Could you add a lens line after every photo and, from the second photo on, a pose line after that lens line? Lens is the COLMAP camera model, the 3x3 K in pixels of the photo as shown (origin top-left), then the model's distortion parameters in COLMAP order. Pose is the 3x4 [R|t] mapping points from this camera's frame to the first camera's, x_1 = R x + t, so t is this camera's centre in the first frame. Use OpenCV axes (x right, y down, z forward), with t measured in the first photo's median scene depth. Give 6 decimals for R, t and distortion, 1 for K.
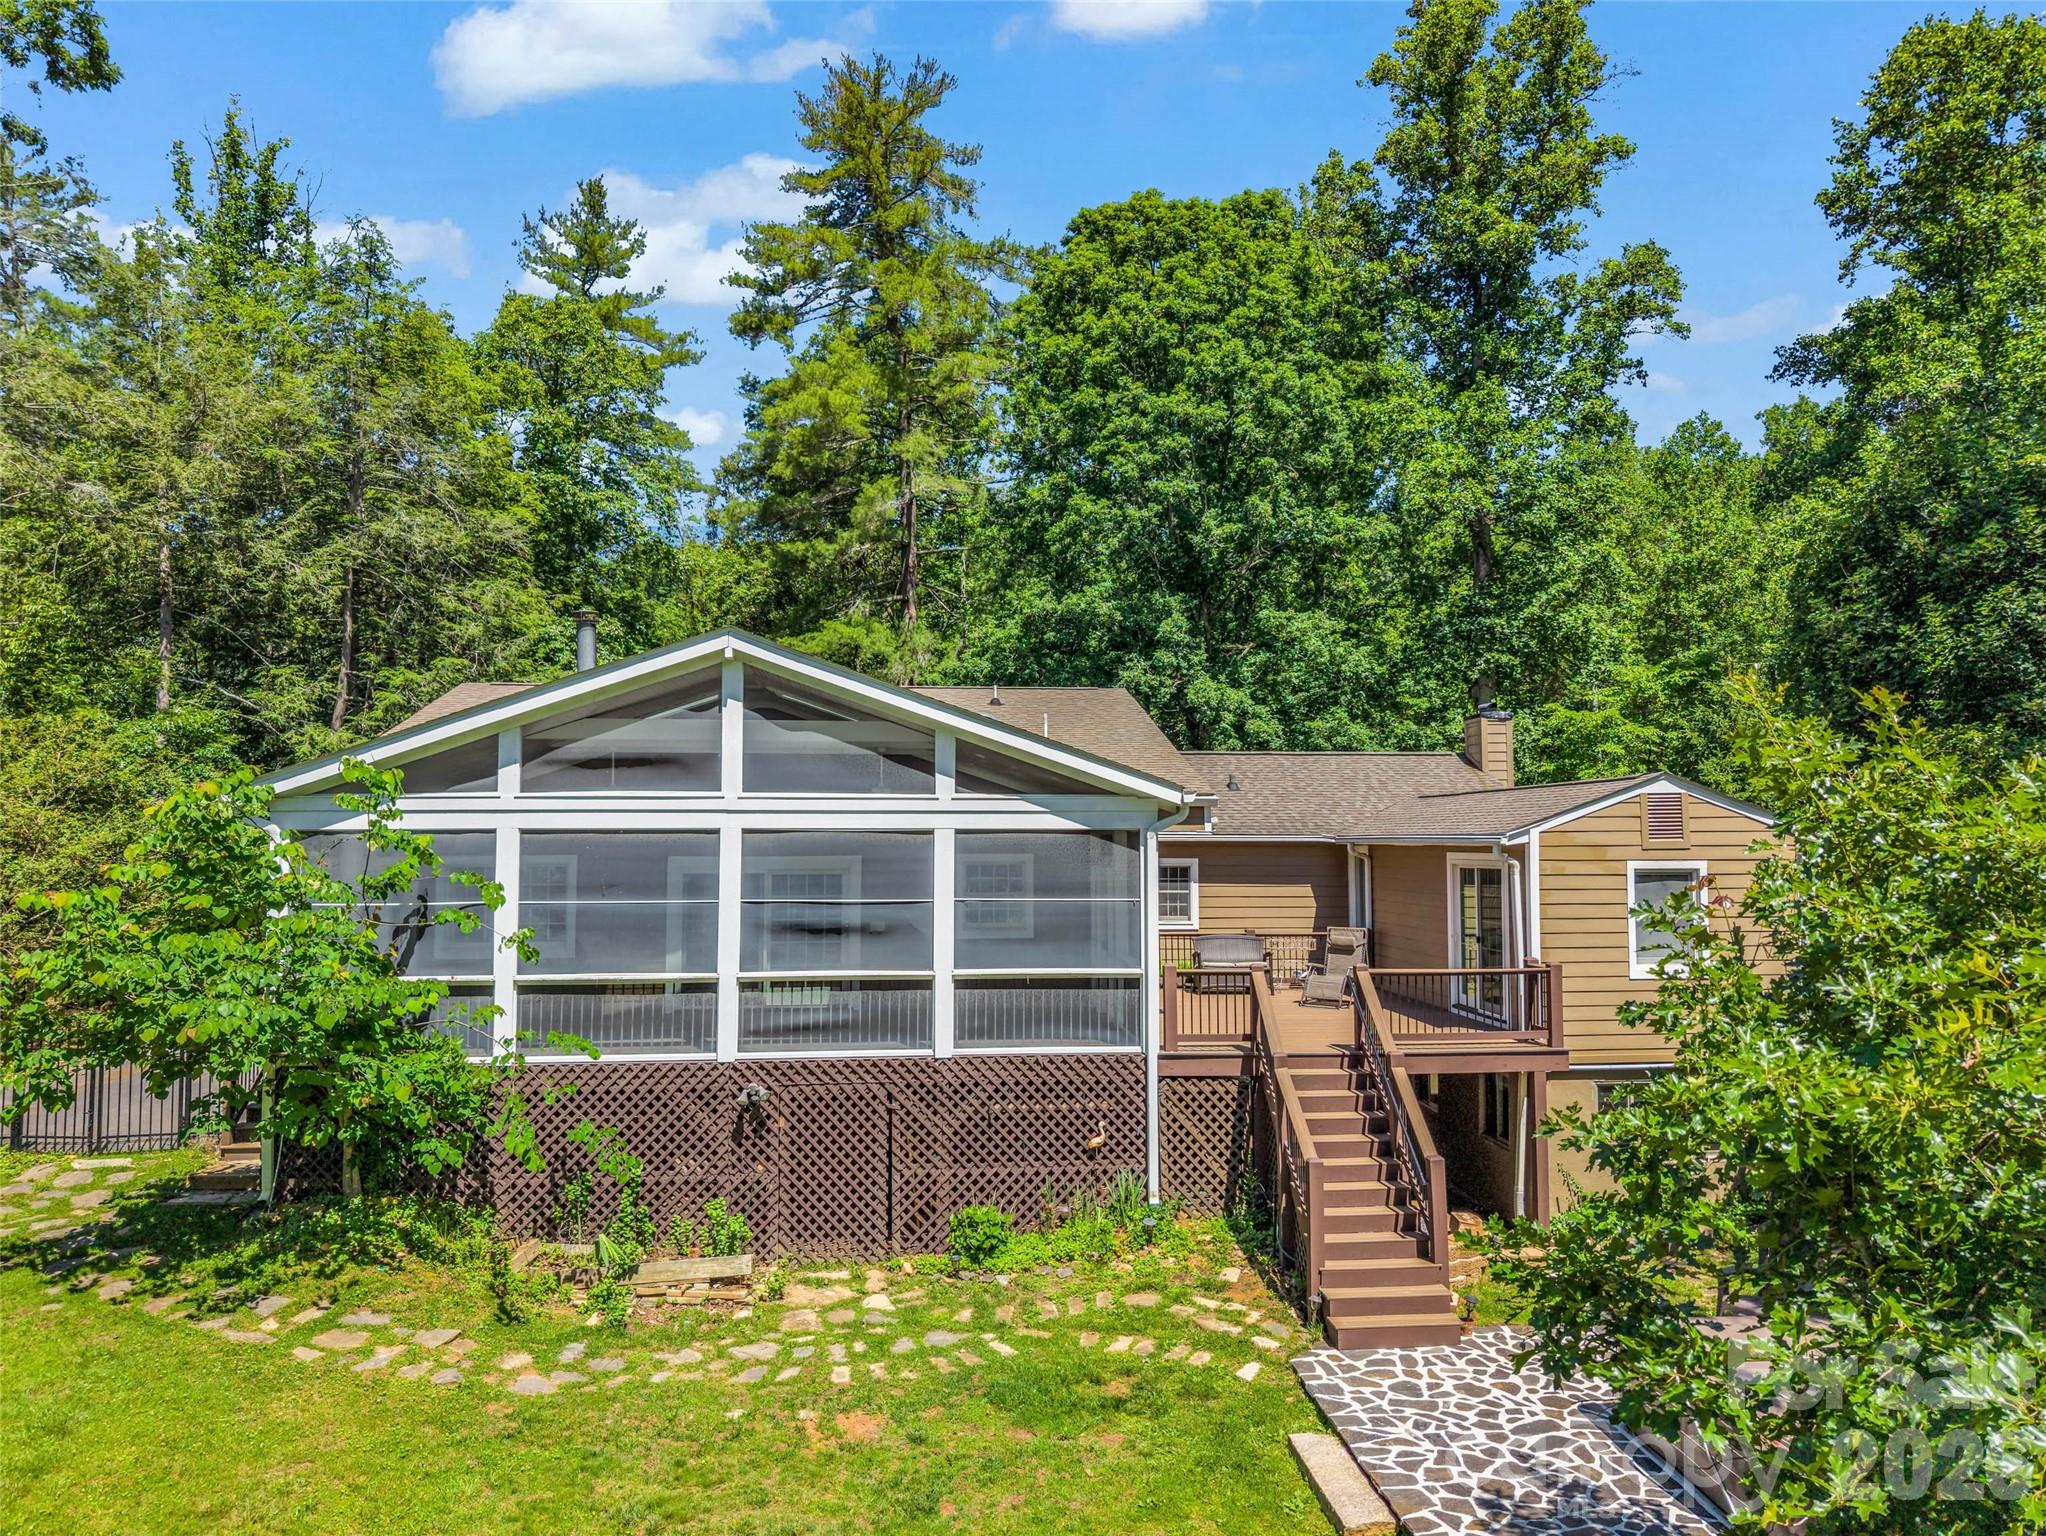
lens RADIAL K [[1393.7, 0, 1013.1], [0, 1393.7, 774.0], [0, 0, 1]] dist [-0.000204, 0.001147]
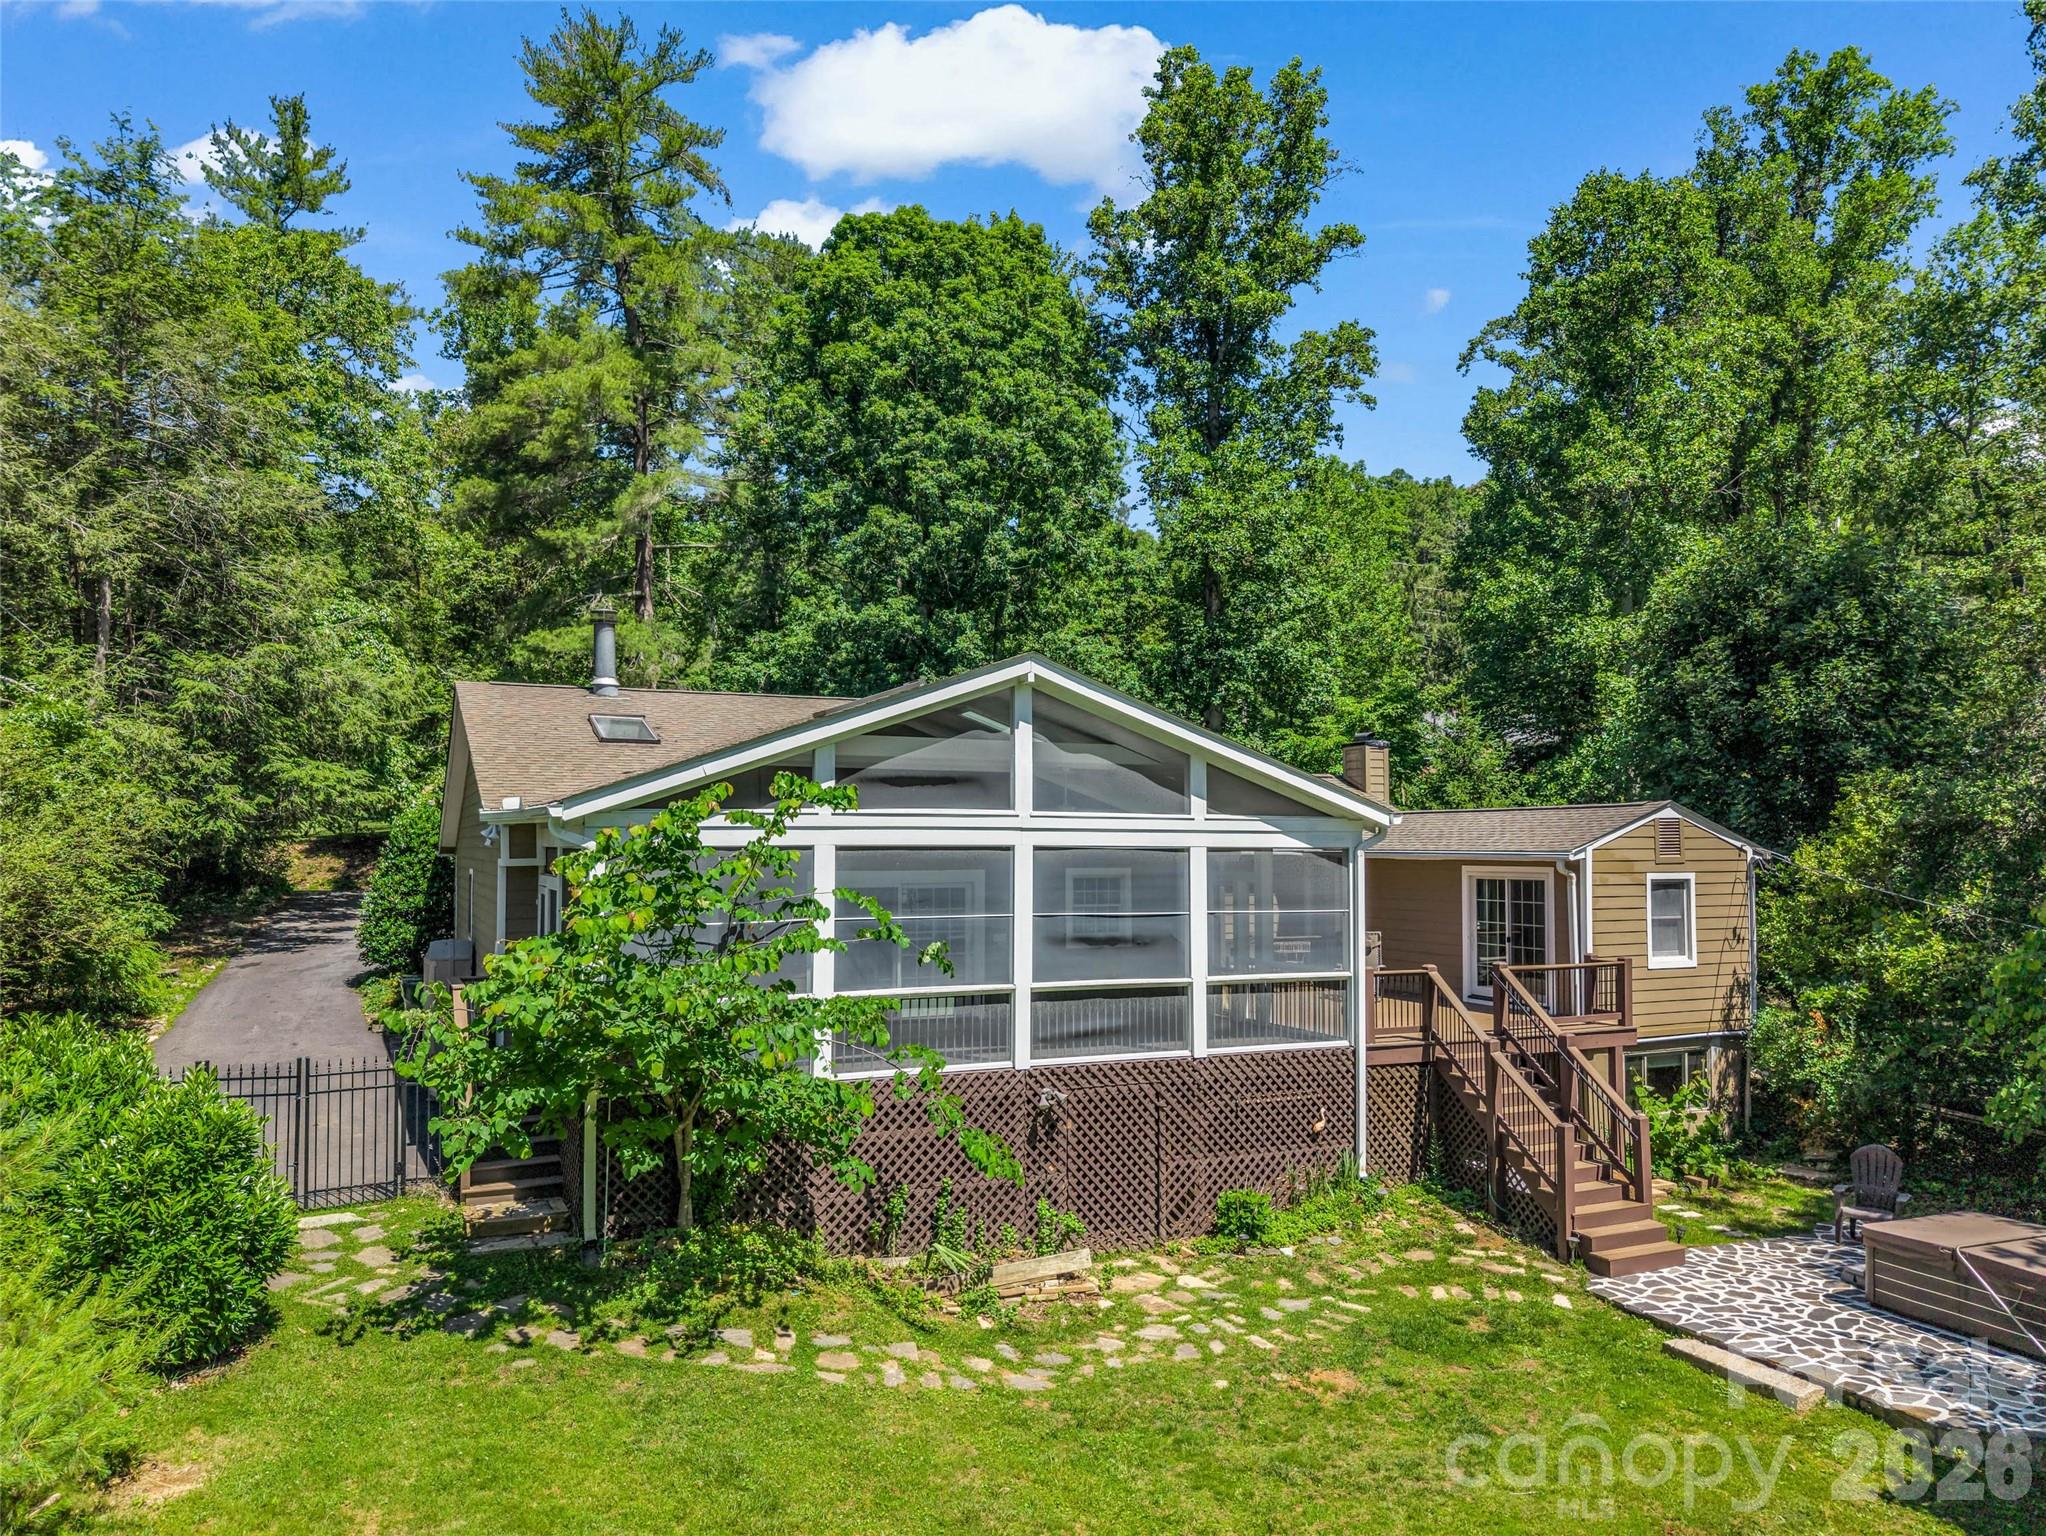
lens RADIAL K [[1406.3, 0, 1023.5], [0, 1406.3, 806.9], [0, 0, 1]] dist [0.004960, -0.003089]
pose [[0.944996, 0.012007, 0.326861, -0.543343], [-0.017973, 0.999722, 0.015238, -0.005600], [-0.326588, -0.020274, 0.944949, 0.012586]]
